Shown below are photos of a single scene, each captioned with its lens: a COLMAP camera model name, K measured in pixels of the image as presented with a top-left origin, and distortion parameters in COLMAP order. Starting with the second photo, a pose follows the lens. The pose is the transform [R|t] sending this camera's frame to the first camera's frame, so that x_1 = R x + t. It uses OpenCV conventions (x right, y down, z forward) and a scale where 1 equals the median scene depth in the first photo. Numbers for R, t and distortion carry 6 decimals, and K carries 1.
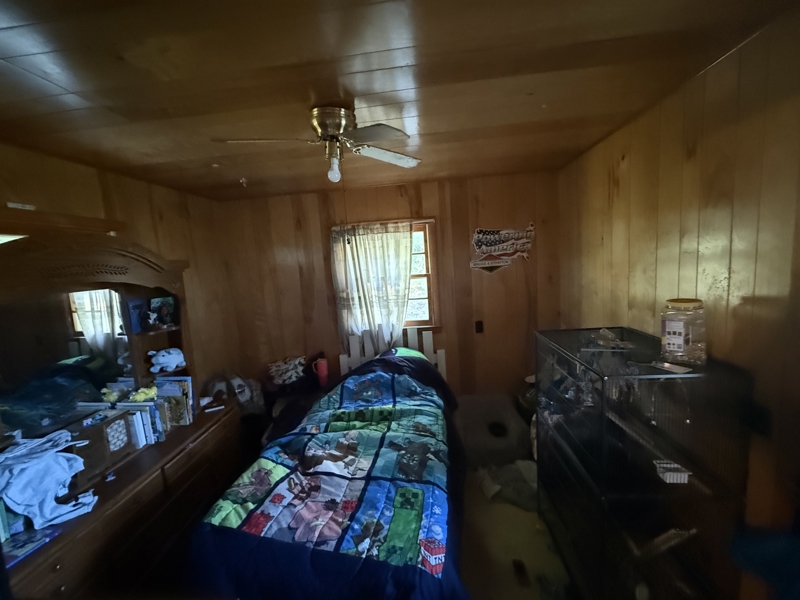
lens RADIAL K [[322.3, 0, 398.2], [0, 322.3, 302.3], [0, 0, 1]] dist [0.002949, 0.000367]
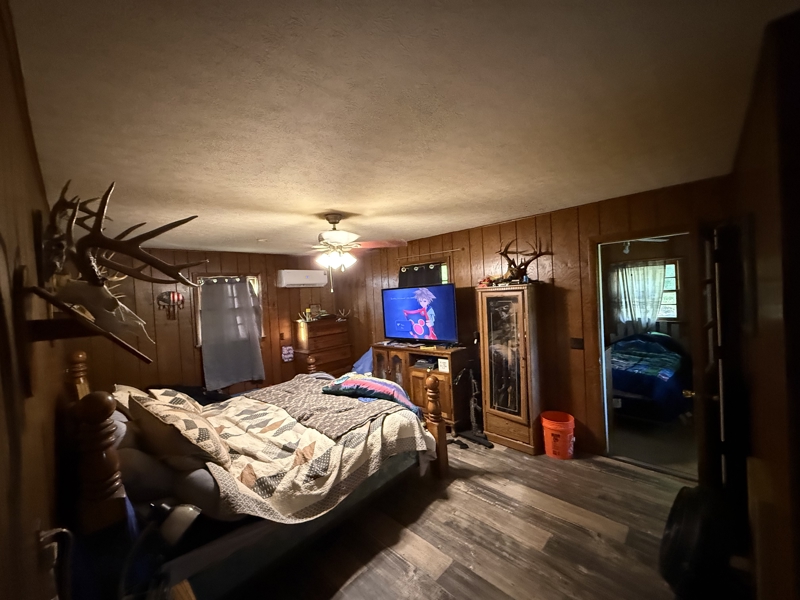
lens RADIAL K [[322.3, 0, 396.8], [0, 322.3, 300.7], [0, 0, 1]] dist [0.002949, 0.000367]
pose [[0.775340, 0.039496, -0.630308, 0.023539], [-0.073597, 0.996893, -0.028065, 0.122361], [0.627241, 0.068149, 0.775838, -1.205587]]
